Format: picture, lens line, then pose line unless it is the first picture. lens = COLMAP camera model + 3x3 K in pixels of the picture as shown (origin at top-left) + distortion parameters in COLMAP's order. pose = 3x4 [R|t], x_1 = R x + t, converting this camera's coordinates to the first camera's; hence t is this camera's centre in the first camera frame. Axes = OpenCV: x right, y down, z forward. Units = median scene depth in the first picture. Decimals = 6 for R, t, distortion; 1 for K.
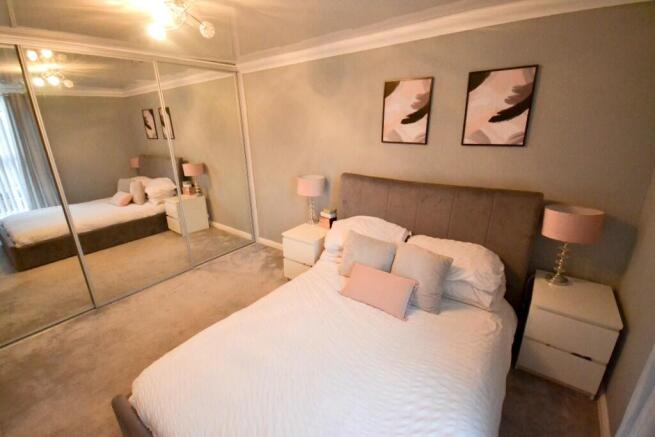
lens RADIAL K [[292.5, 0, 323.9], [0, 292.5, 219.0], [0, 0, 1]] dist [-0.004977, -0.004034]
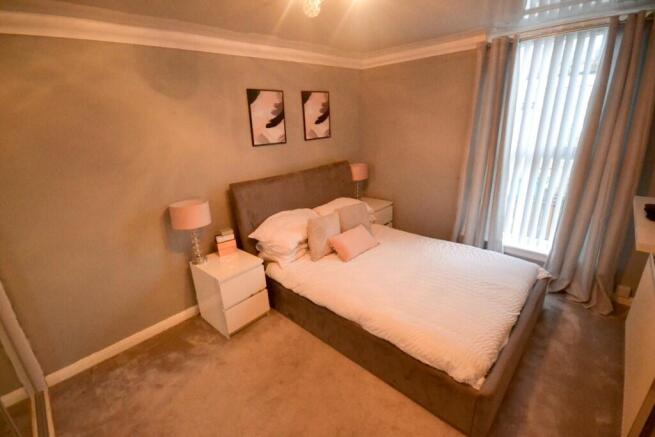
lens RADIAL K [[292.5, 0, 326.0], [0, 292.5, 219.2], [0, 0, 1]] dist [-0.004977, -0.004034]
pose [[0.114975, -0.296725, 0.948017, -0.917616], [0.369779, 0.898544, 0.236394, -0.192524], [-0.921979, 0.323377, 0.213032, 0.669276]]
